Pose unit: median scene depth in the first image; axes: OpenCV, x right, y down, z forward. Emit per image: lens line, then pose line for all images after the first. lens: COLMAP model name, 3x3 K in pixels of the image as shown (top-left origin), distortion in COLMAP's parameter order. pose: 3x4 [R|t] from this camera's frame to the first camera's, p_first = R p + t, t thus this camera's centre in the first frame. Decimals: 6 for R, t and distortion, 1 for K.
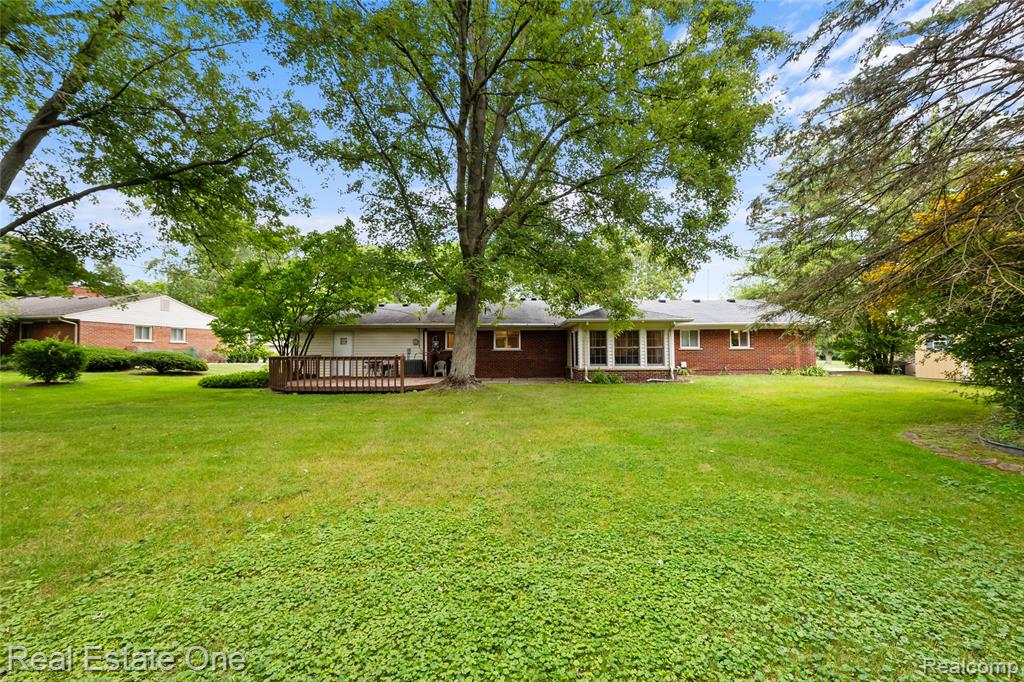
lens RADIAL K [[428.9, 0, 509.6], [0, 428.9, 353.5], [0, 0, 1]] dist [0.000893, 0.000012]
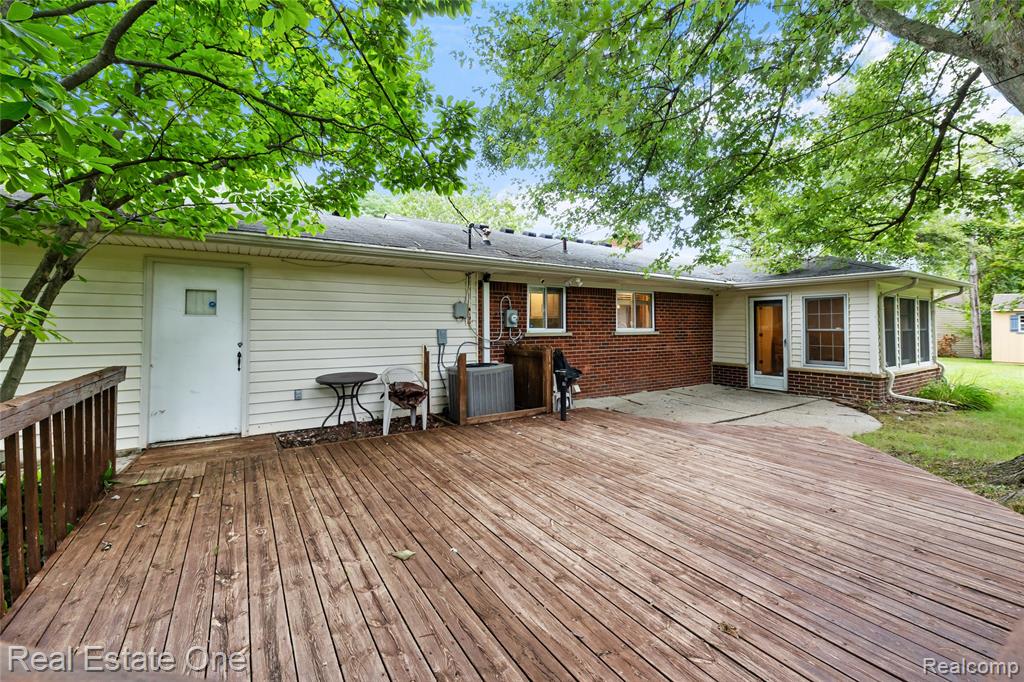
lens RADIAL K [[418.1, 0, 514.0], [0, 418.1, 321.0], [0, 0, 1]] dist [0.002458, 0.000152]
pose [[0.830046, 0.008294, 0.557633, -0.369283], [-0.000541, 0.999901, -0.014068, -0.014240], [-0.557694, 0.011375, 0.829969, 0.699339]]
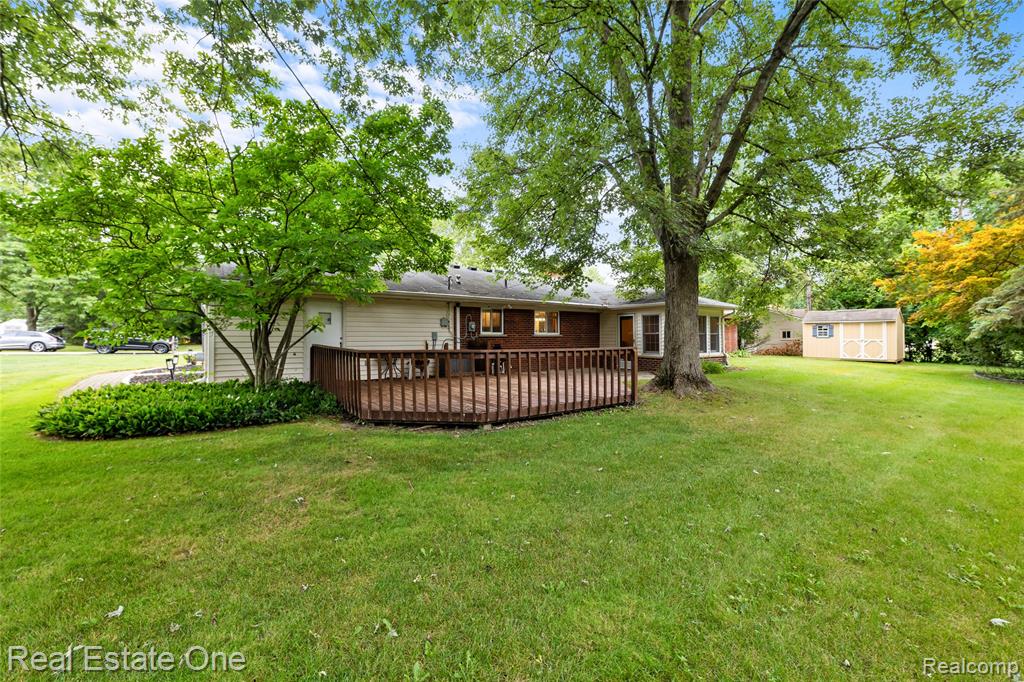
lens RADIAL K [[428.9, 0, 509.6], [0, 428.9, 353.5], [0, 0, 1]] dist [0.000893, 0.000012]
pose [[0.802417, -0.021155, 0.596389, -0.529518], [-0.000413, 0.999352, 0.036004, -0.003253], [-0.596764, -0.029137, 0.801888, 0.415705]]
